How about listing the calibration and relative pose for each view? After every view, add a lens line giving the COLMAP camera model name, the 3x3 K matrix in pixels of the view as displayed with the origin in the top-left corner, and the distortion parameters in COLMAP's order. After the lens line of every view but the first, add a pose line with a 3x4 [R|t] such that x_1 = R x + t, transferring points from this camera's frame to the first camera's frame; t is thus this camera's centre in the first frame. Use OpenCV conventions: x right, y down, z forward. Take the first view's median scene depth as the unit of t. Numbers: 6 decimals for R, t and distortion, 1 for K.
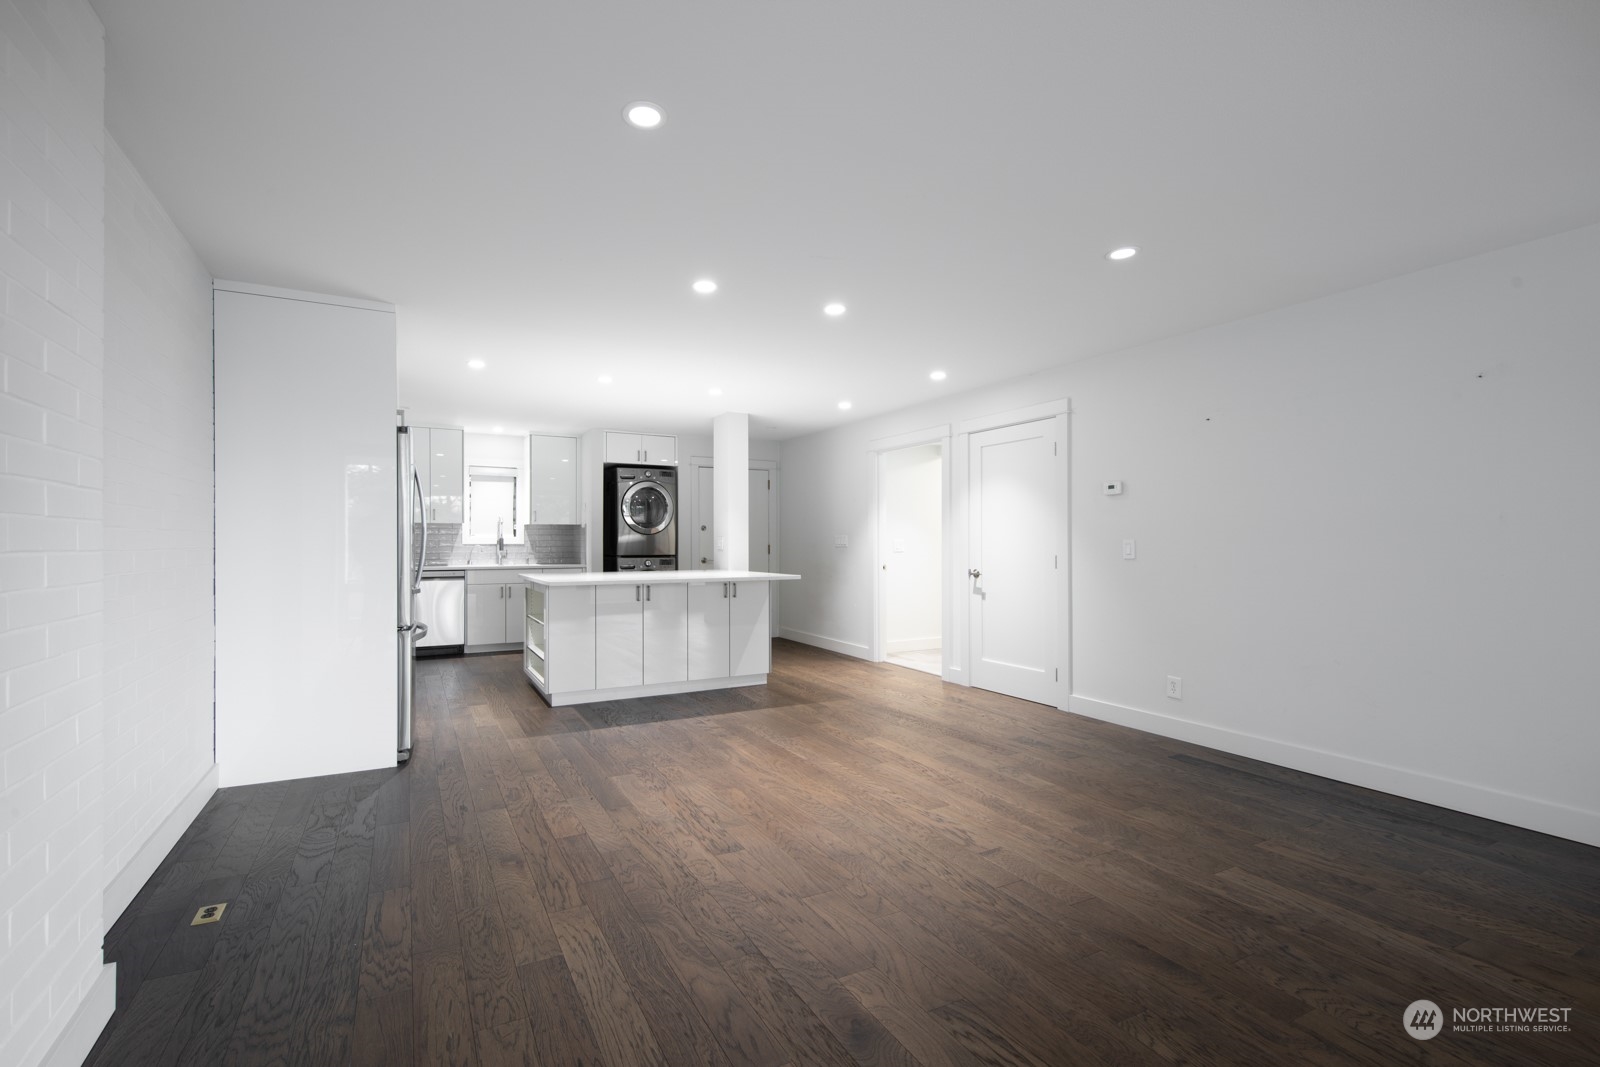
lens RADIAL K [[682.7, 0, 746.9], [0, 682.7, 543.5], [0, 0, 1]] dist [0.012691, 0.000531]
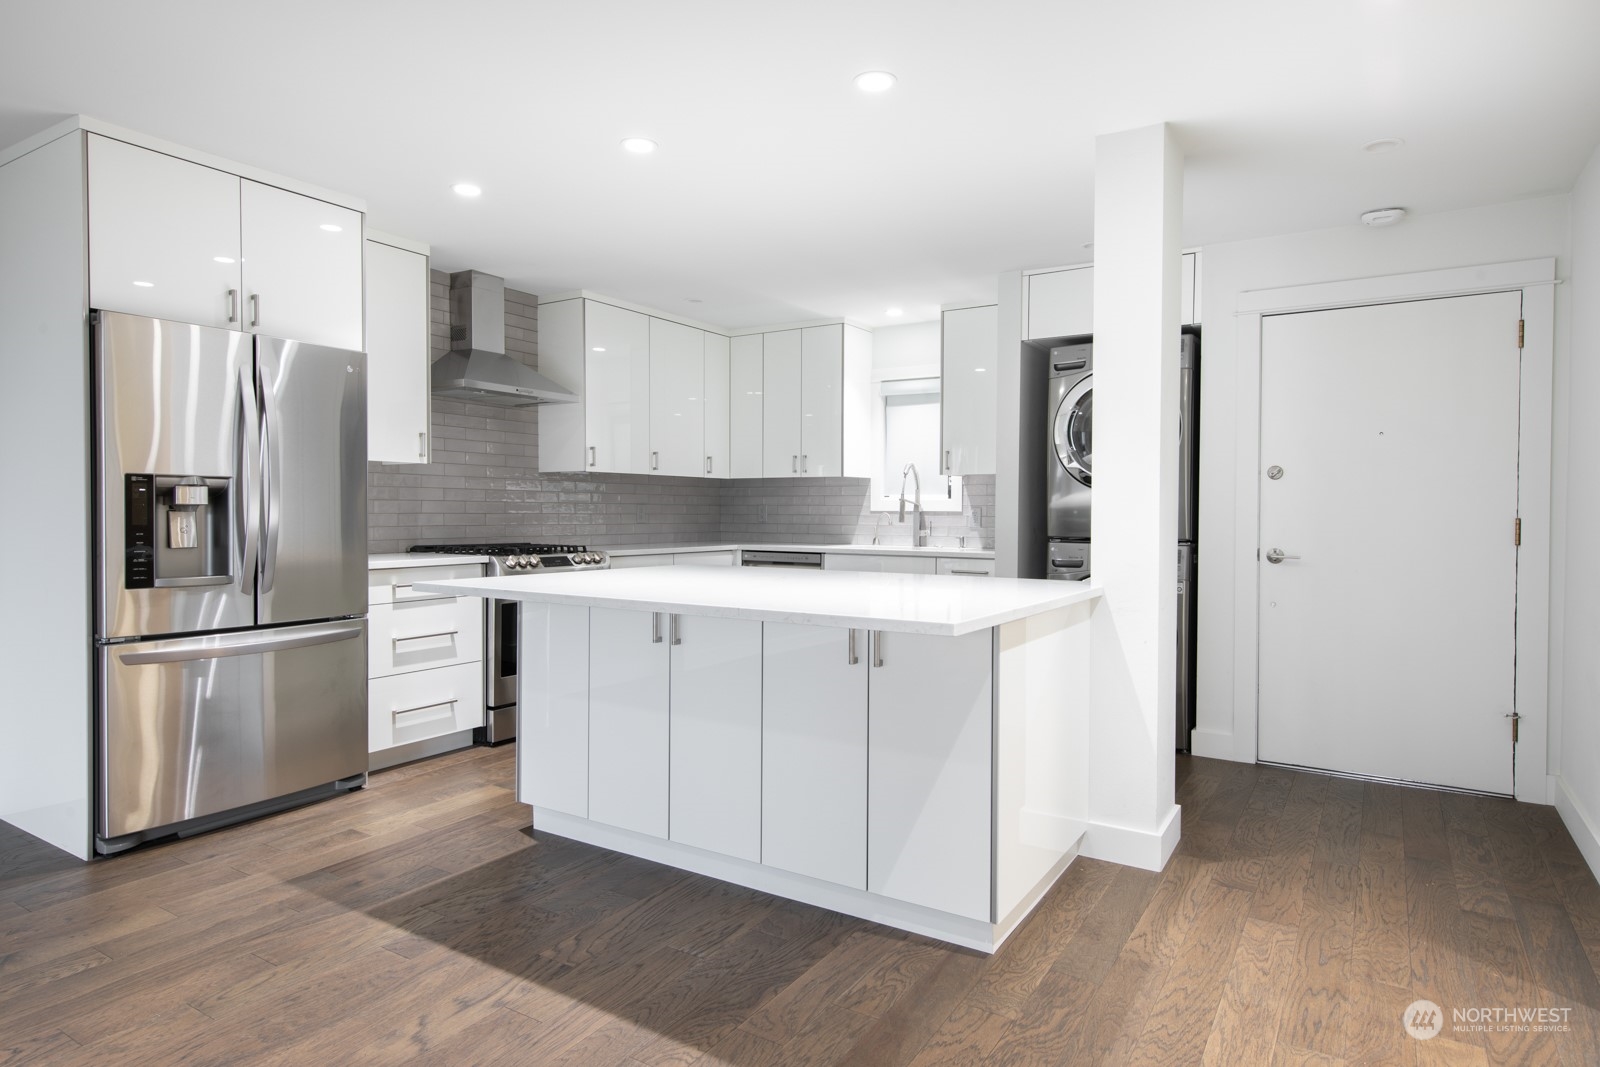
lens RADIAL K [[918.1, 0, 805.9], [0, 918.1, 523.9], [0, 0, 1]] dist [0.021245, -0.005437]
pose [[0.521707, 0.016794, -0.852959, 0.358755], [-0.007405, 0.999858, 0.015157, 0.000269], [0.853092, -0.001591, 0.521757, 0.735045]]
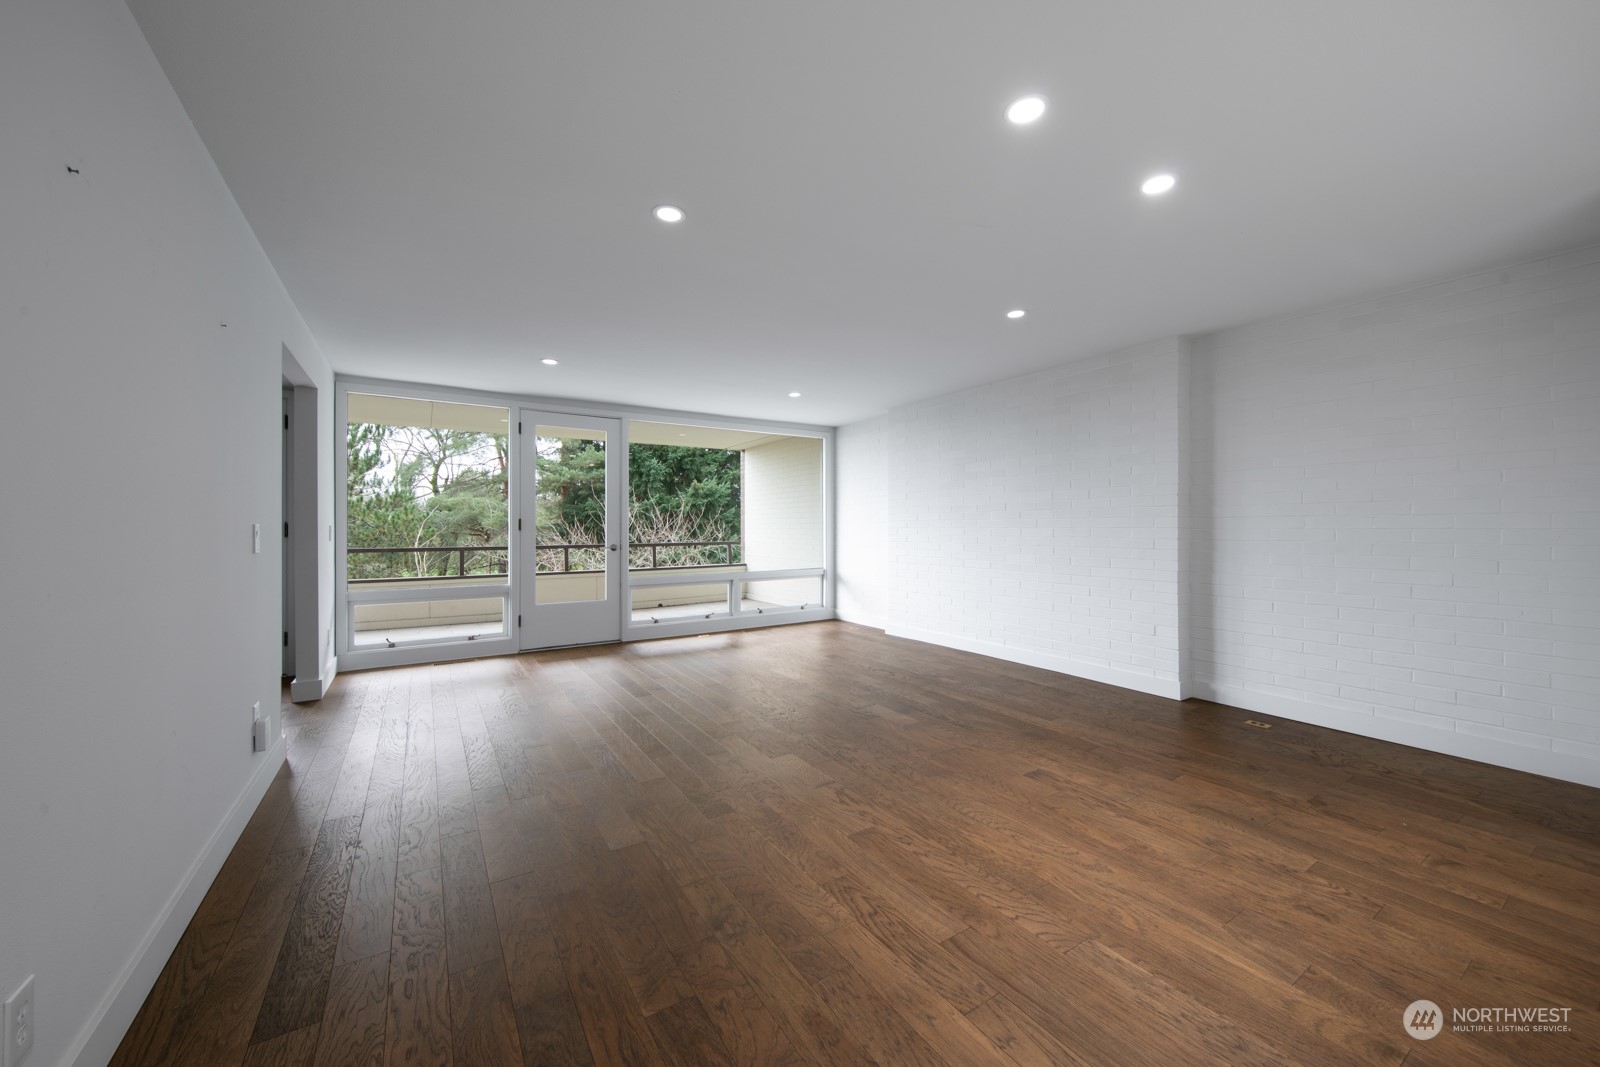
lens RADIAL K [[592.8, 0, 809.5], [0, 592.8, 528.2], [0, 0, 1]] dist [0.009160, -0.000992]
pose [[-0.993112, 0.002171, -0.117148, 0.240756], [0.001815, 0.999993, 0.003146, 0.000396], [0.117154, 0.002911, -0.993109, 0.968332]]
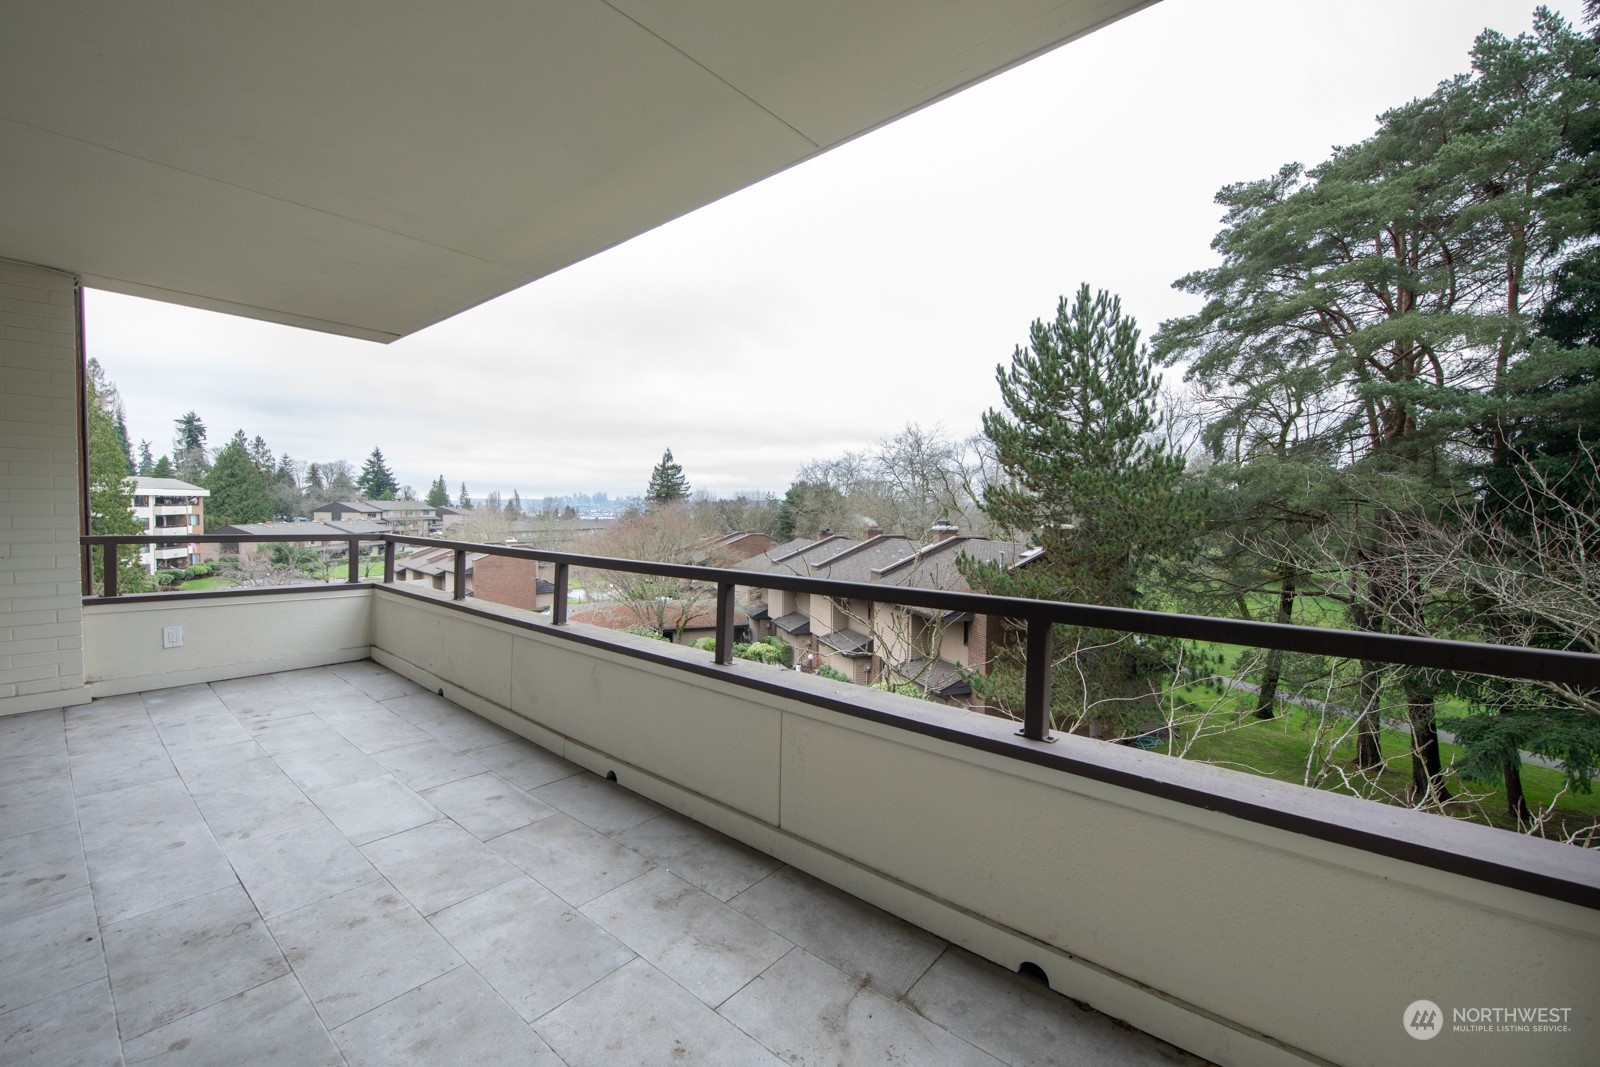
lens RADIAL K [[682.7, 0, 791.5], [0, 682.7, 517.4], [0, 0, 1]] dist [0.012691, 0.000531]
pose [[-0.401889, -0.019554, 0.915479, 0.167457], [-0.009527, 0.999807, 0.017173, 0.000827], [-0.915639, -0.001820, -0.401998, -0.355971]]
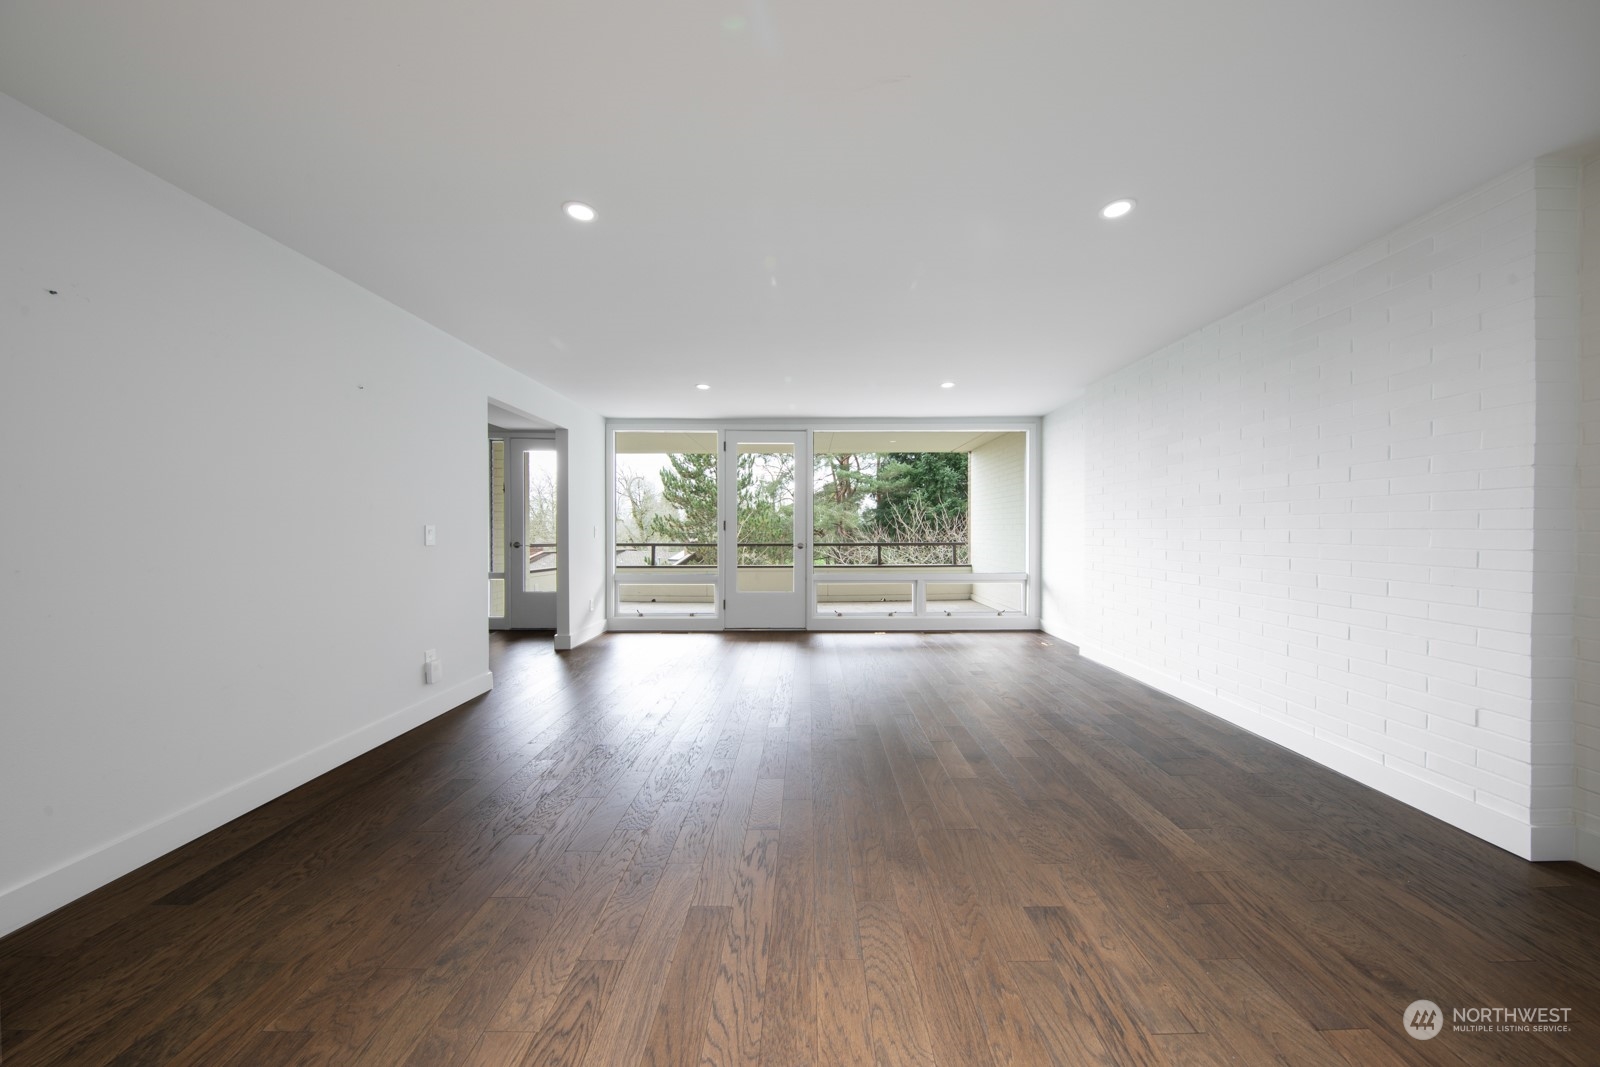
lens RADIAL K [[520.0, 0, 811.5], [0, 520.0, 533.4], [0, 0, 1]] dist [-0.002450, -0.001005]
pose [[-0.899202, -0.003180, 0.437522, -0.021432], [0.001380, 0.999948, 0.010104, 0.001757], [-0.437531, 0.009689, -0.899151, 0.794636]]
